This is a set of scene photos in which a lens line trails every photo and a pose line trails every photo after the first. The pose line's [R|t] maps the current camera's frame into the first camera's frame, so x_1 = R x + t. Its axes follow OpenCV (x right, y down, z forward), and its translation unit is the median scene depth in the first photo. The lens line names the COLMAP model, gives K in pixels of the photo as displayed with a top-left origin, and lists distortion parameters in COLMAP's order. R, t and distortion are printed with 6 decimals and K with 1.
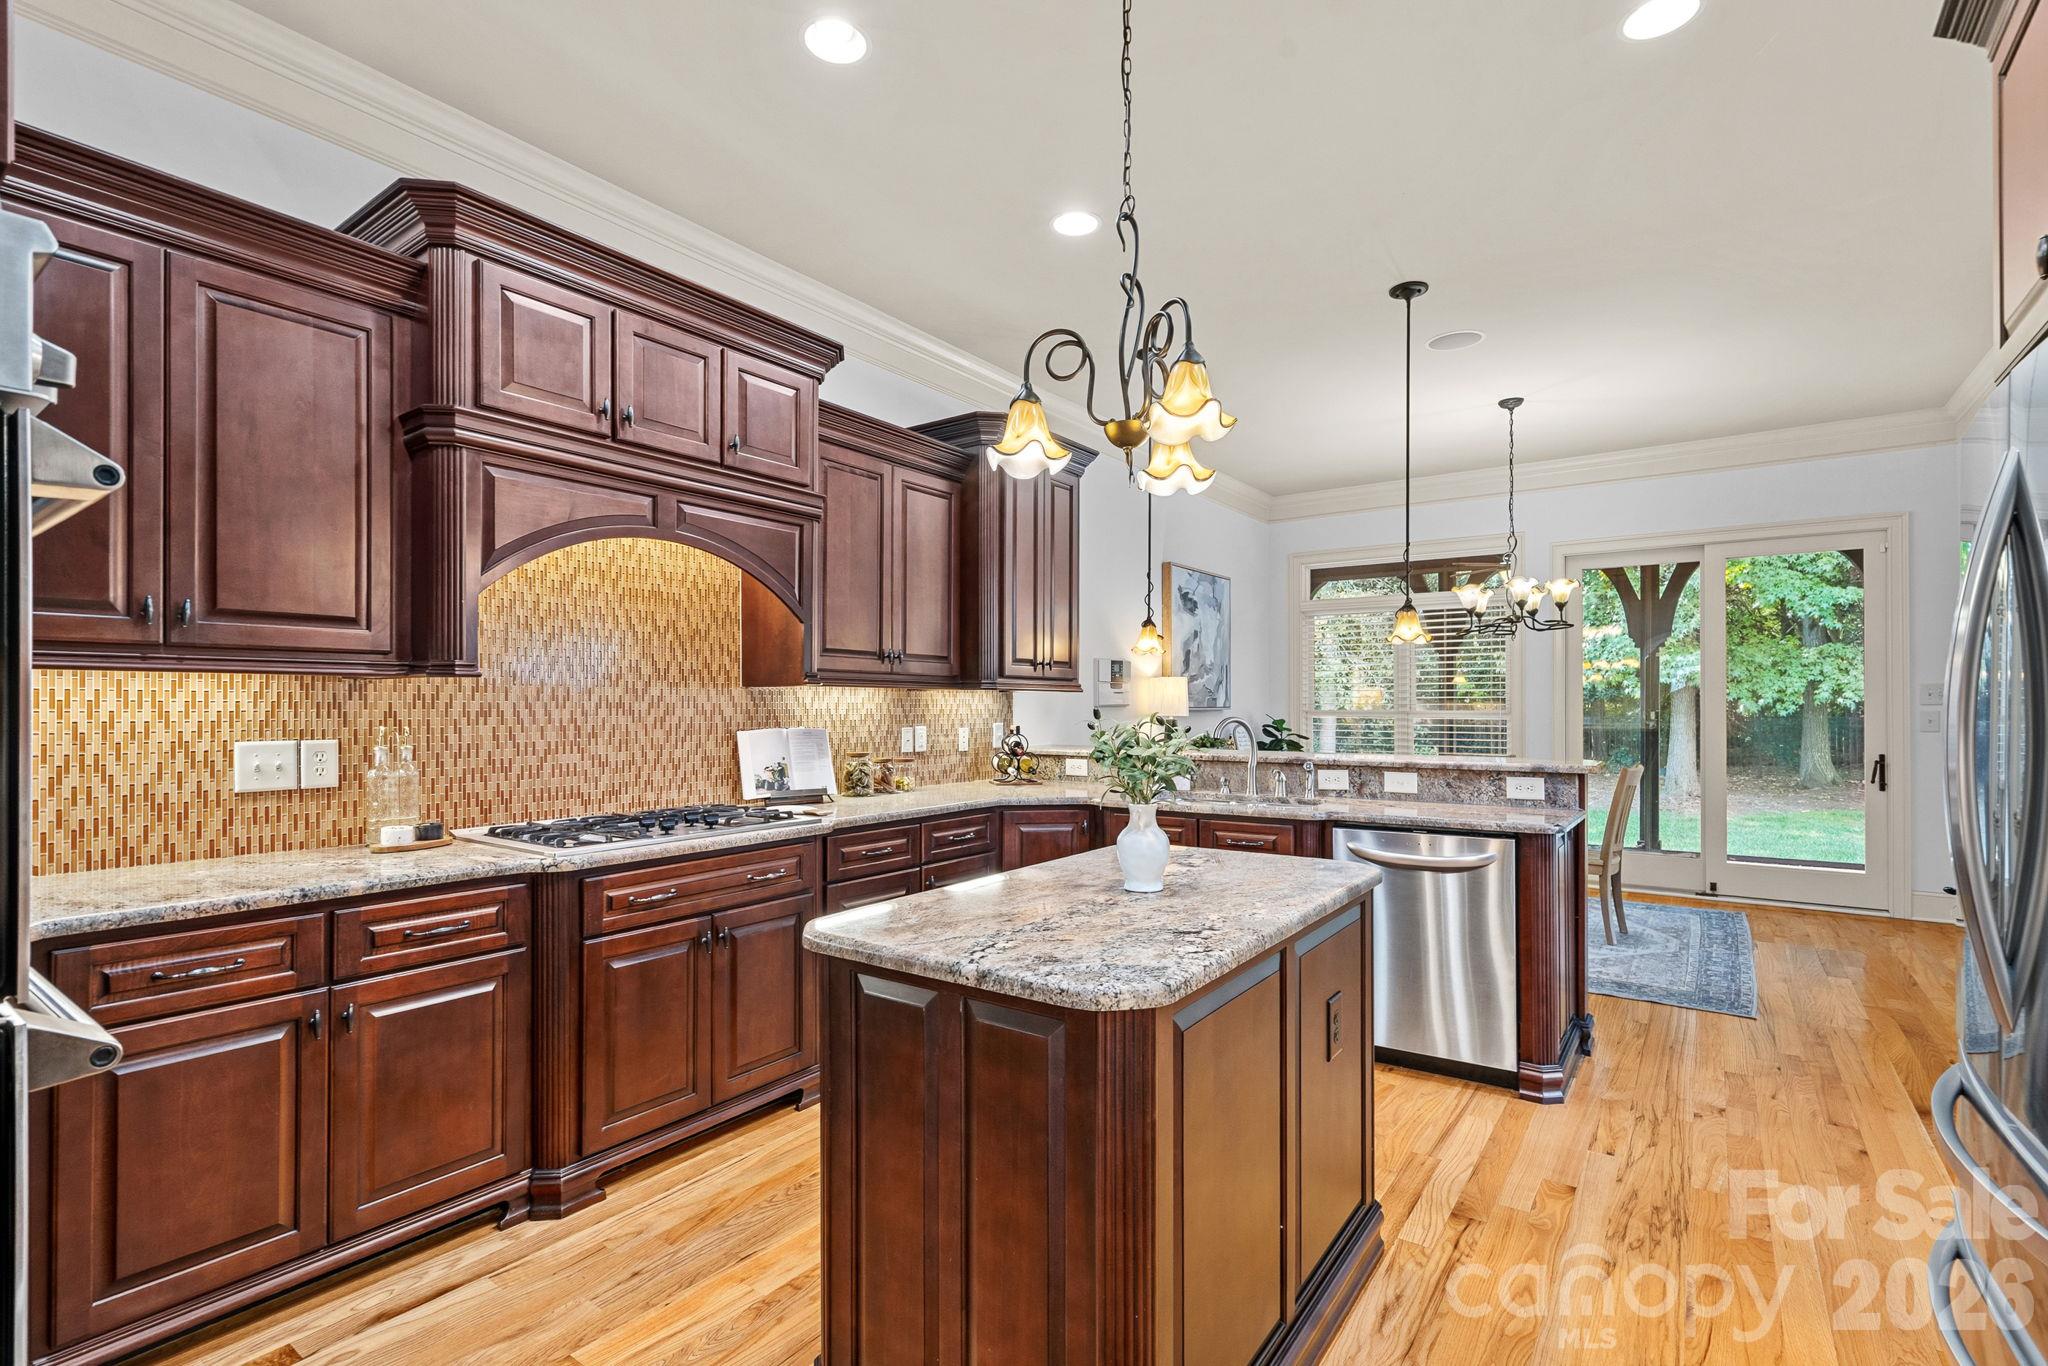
lens RADIAL K [[941.1, 0, 1027.6], [0, 941.1, 689.4], [0, 0, 1]] dist [0.000423, 0.000130]
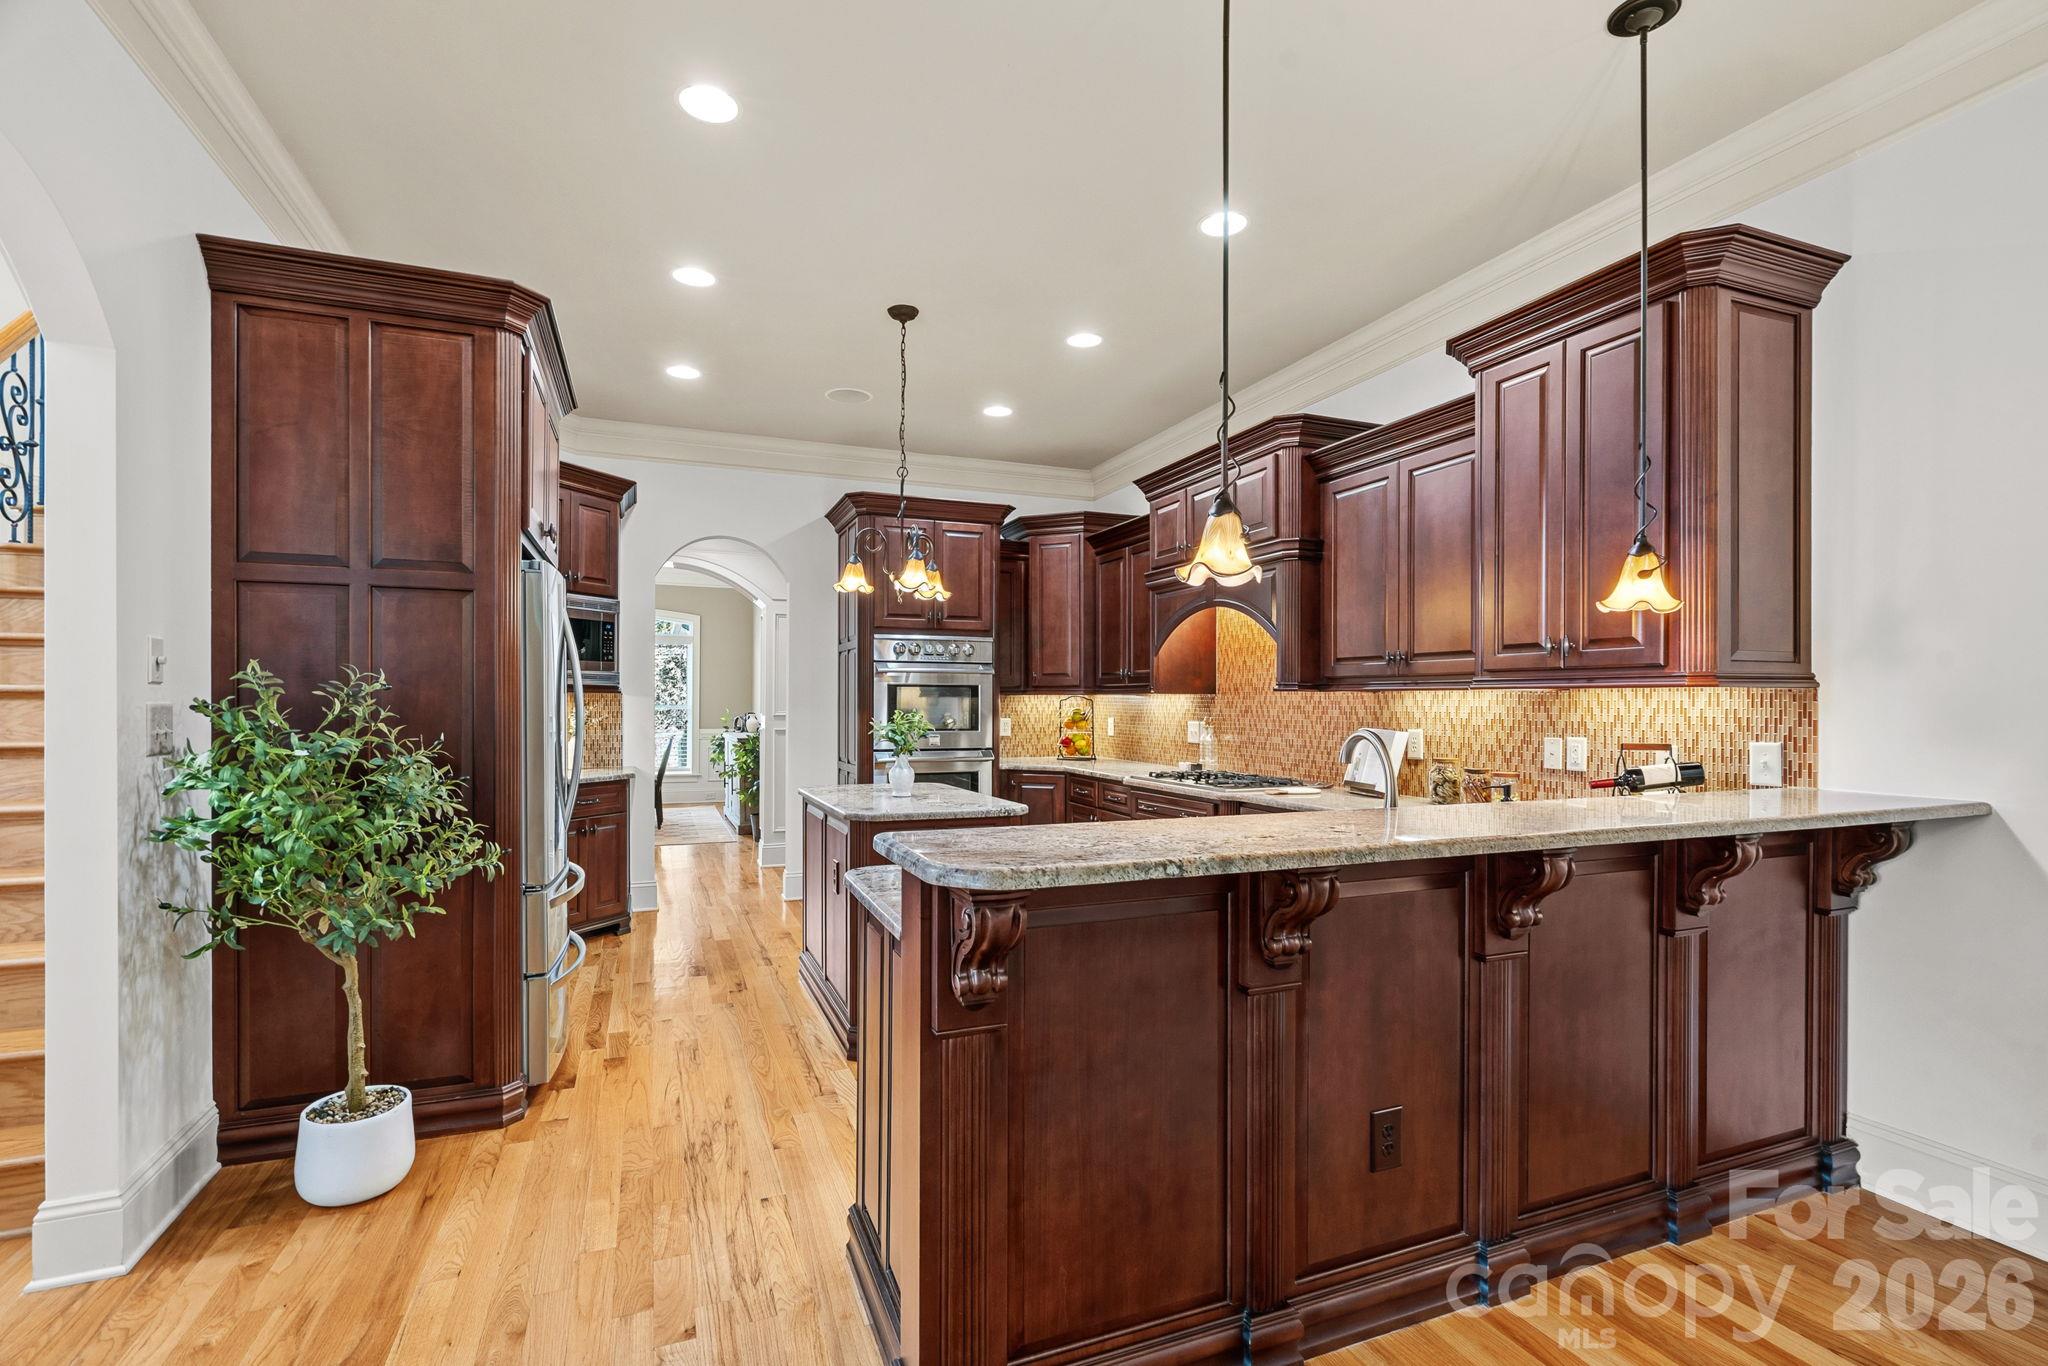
lens RADIAL K [[941.1, 0, 1024.4], [0, 941.1, 700.4], [0, 0, 1]] dist [0.000423, 0.000130]
pose [[-0.534905, -0.008787, -0.844867, 0.860778], [0.006178, 0.999879, -0.014311, 0.020173], [0.844890, -0.012874, -0.534786, 1.167174]]
